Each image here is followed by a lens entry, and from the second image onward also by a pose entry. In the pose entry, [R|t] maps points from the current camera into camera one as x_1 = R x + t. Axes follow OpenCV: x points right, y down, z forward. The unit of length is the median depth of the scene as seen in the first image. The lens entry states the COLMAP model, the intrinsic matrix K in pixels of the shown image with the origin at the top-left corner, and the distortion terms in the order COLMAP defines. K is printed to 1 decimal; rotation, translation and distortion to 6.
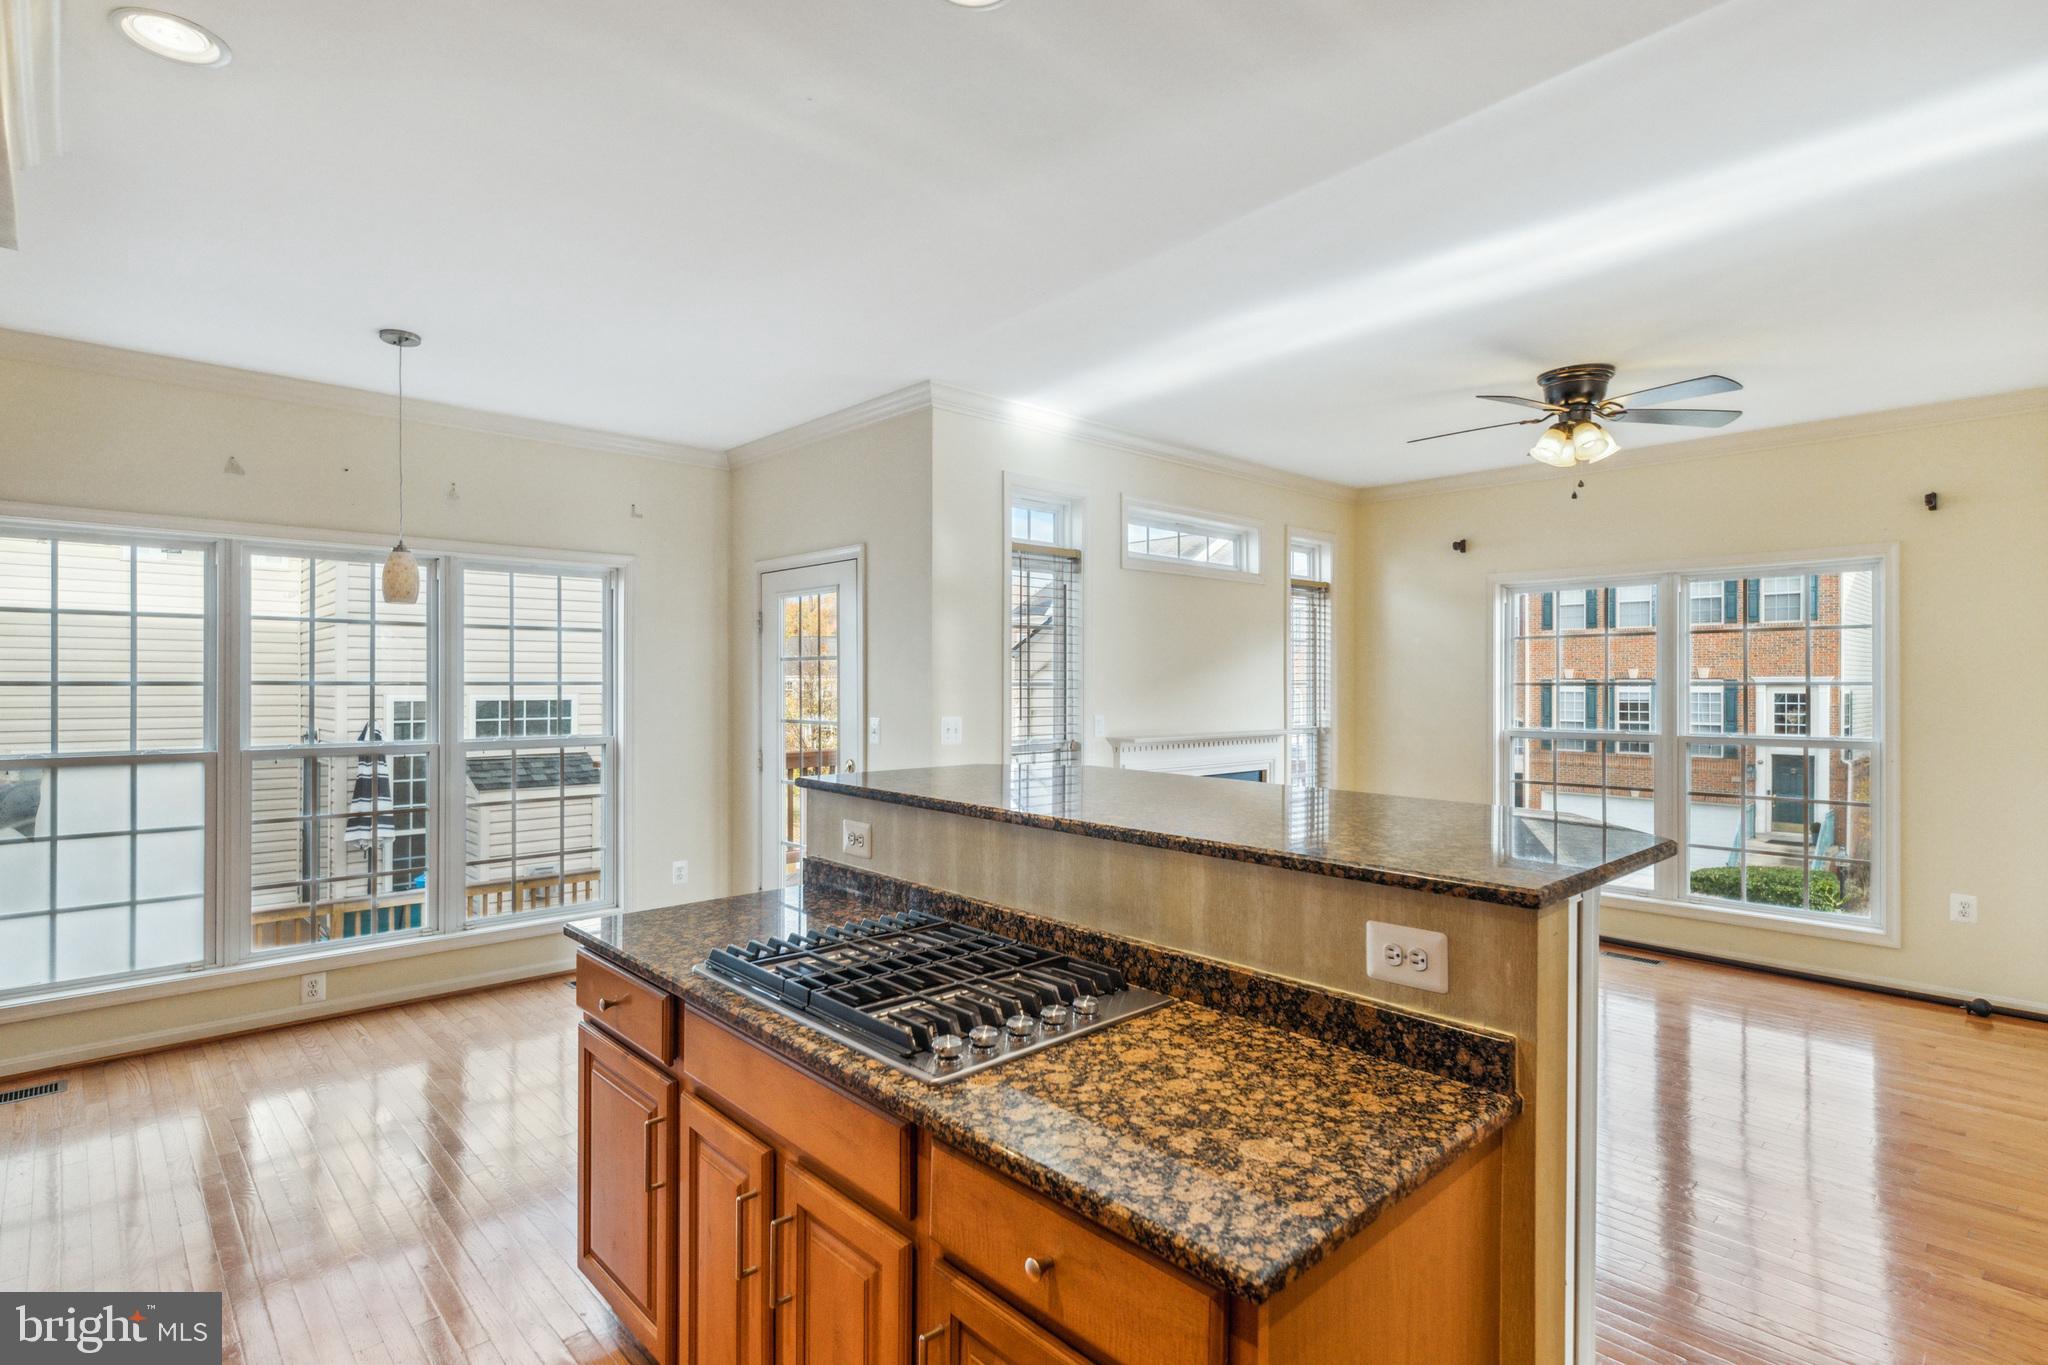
lens RADIAL K [[1000.9, 0, 1050.8], [0, 1000.9, 679.8], [0, 0, 1]] dist [0.001302, -0.000096]
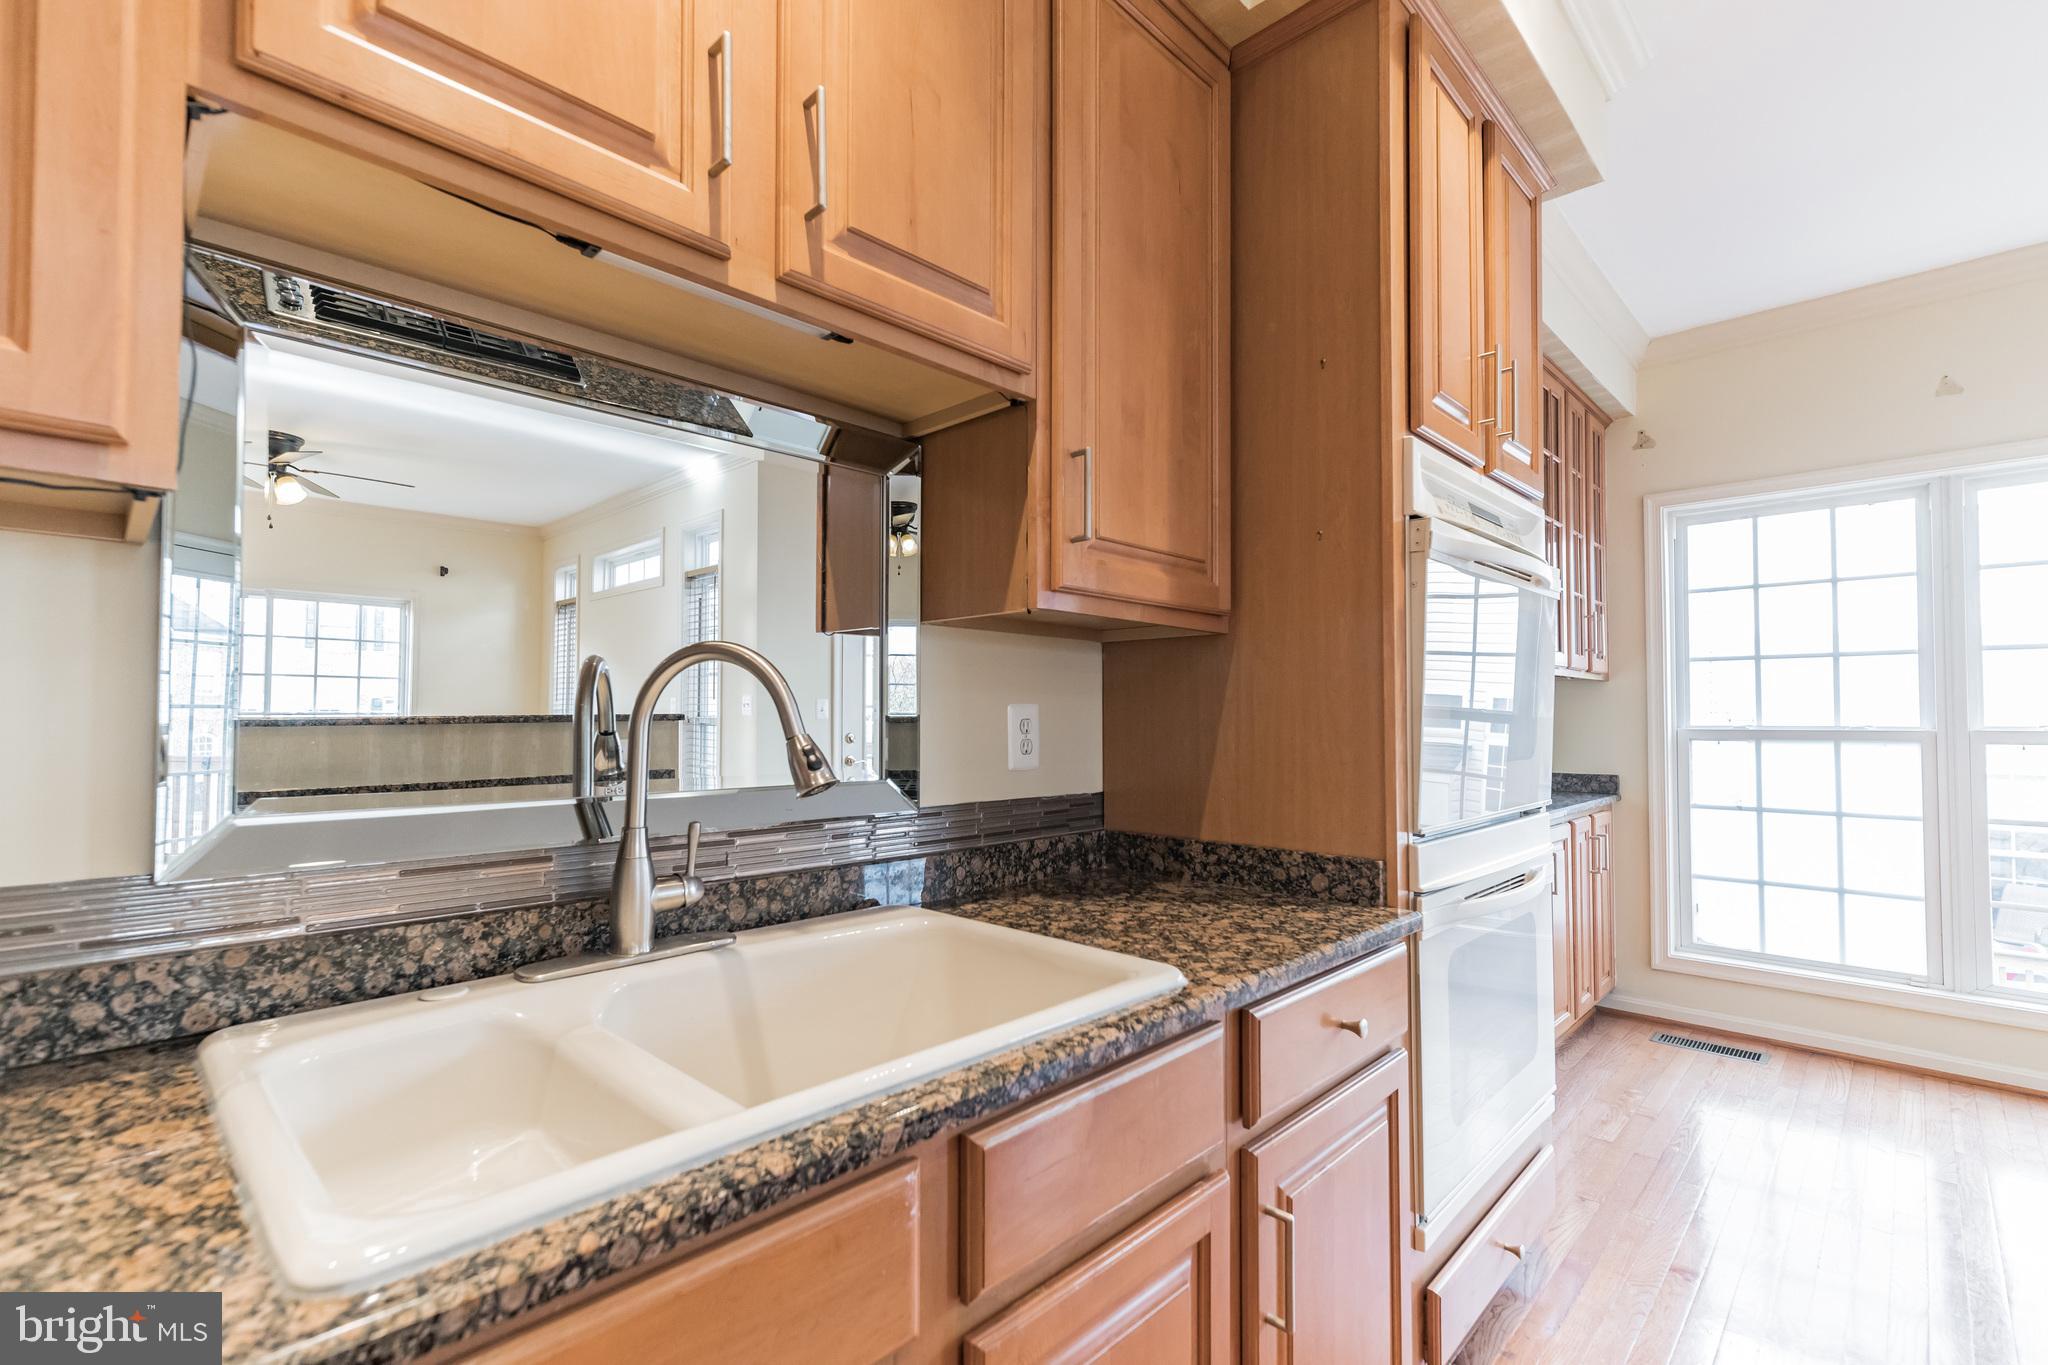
lens RADIAL K [[916.9, 0, 1020.0], [0, 916.9, 690.4], [0, 0, 1]] dist [0.015741, -0.000064]
pose [[0.026094, -0.031083, -0.999176, -0.059114], [0.000877, 0.999517, -0.031071, 0.051729], [0.999659, -0.000065, 0.026109, 0.175290]]
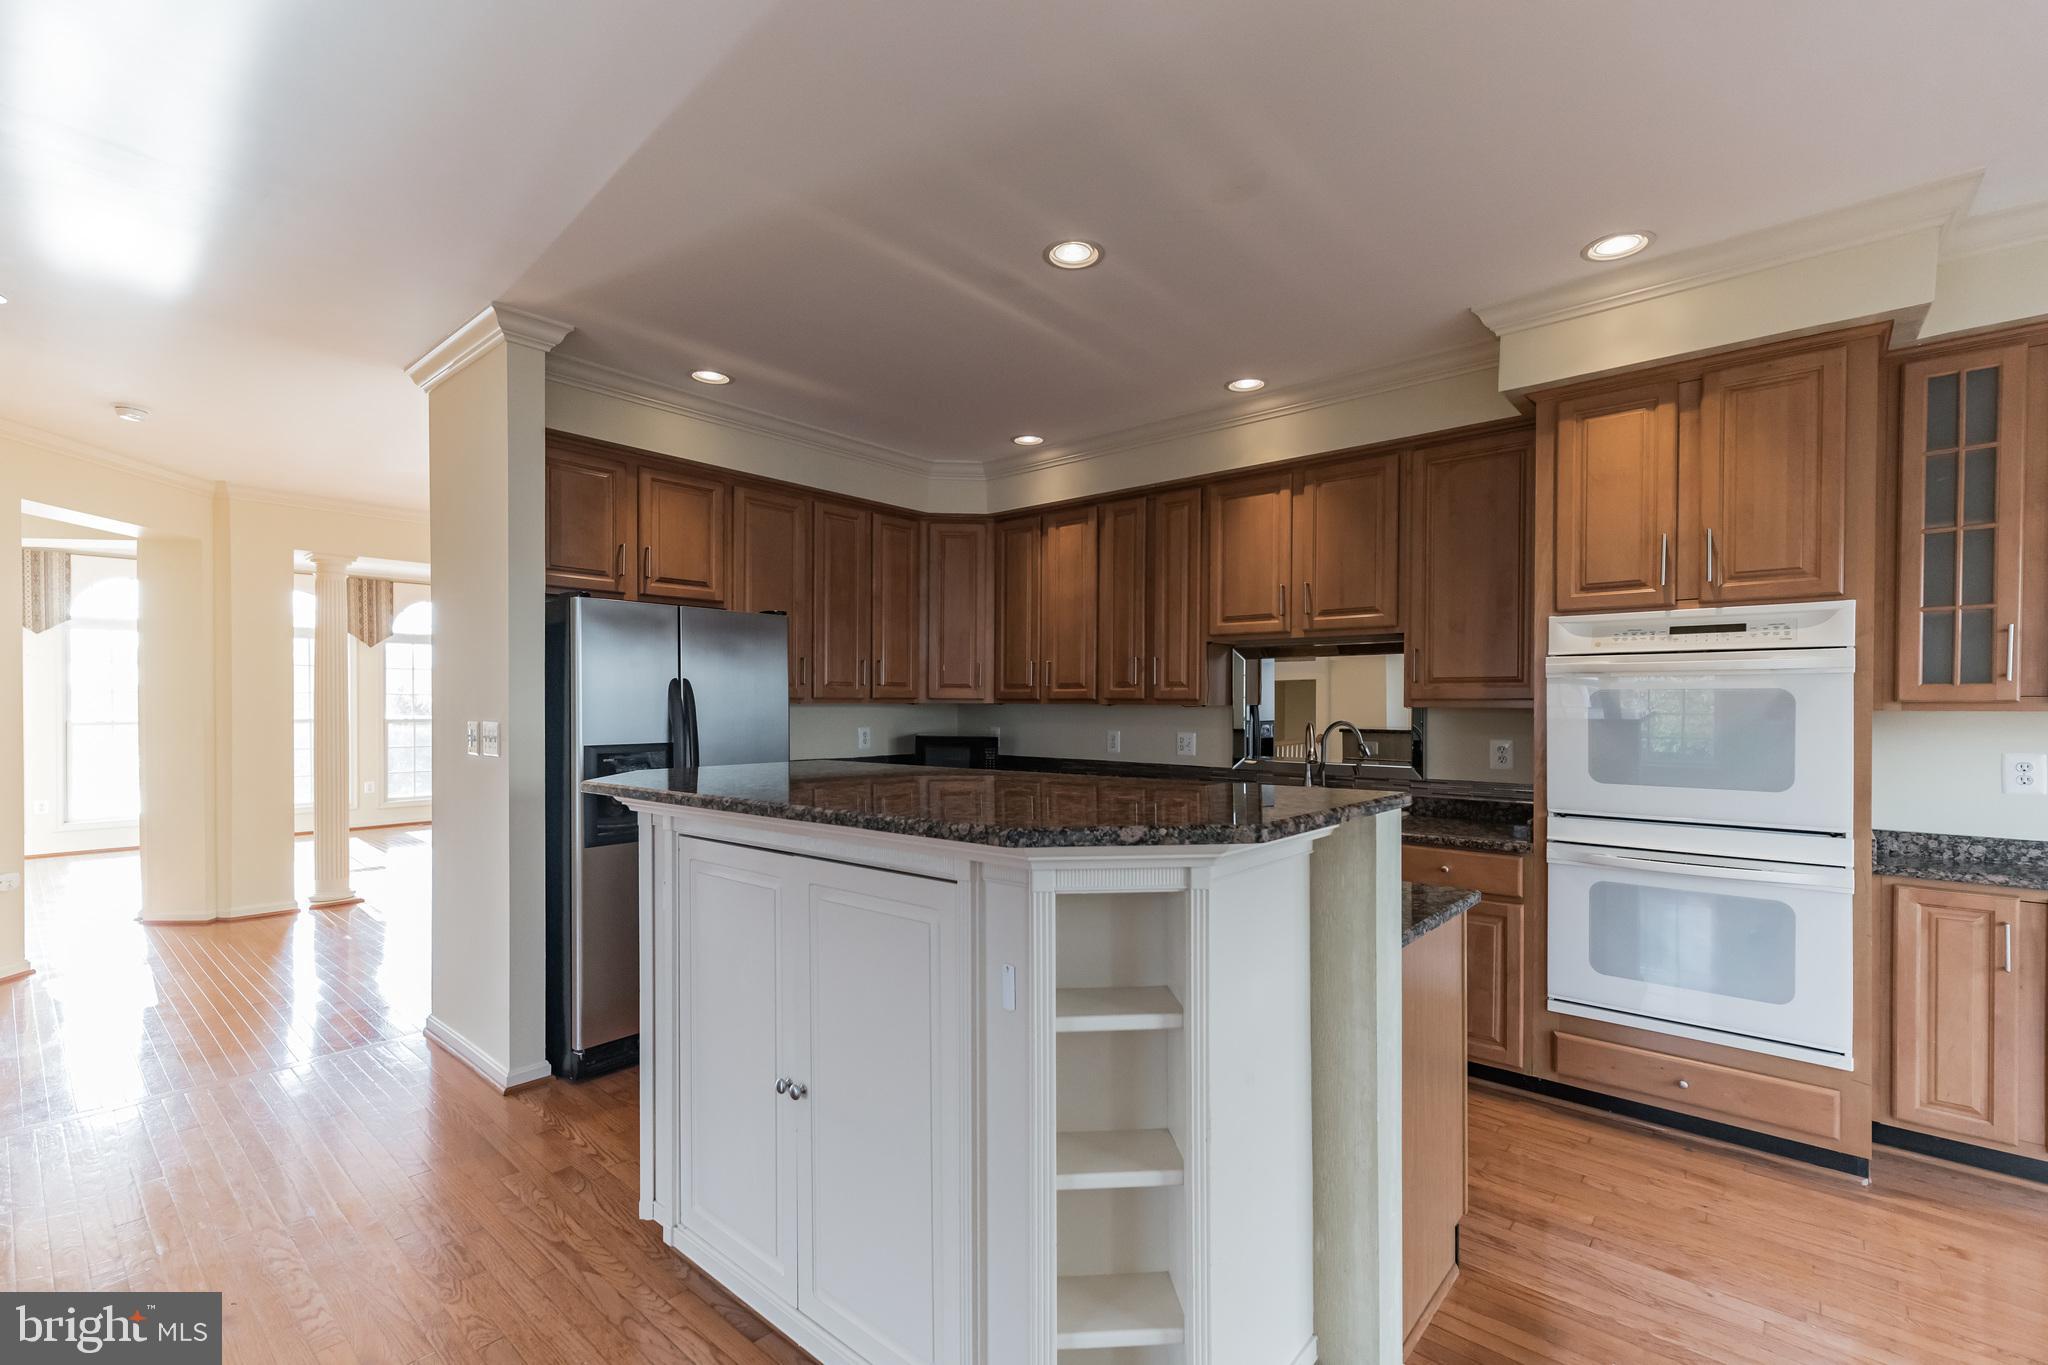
lens RADIAL K [[905.5, 0, 1024.0], [0, 905.5, 715.1], [0, 0, 1]] dist [0.001870, 0.000122]
pose [[-0.996657, -0.002970, -0.081644, 0.044822], [-0.003860, 0.999935, 0.010741, 0.018852], [0.081607, 0.011020, -0.996604, 0.900267]]
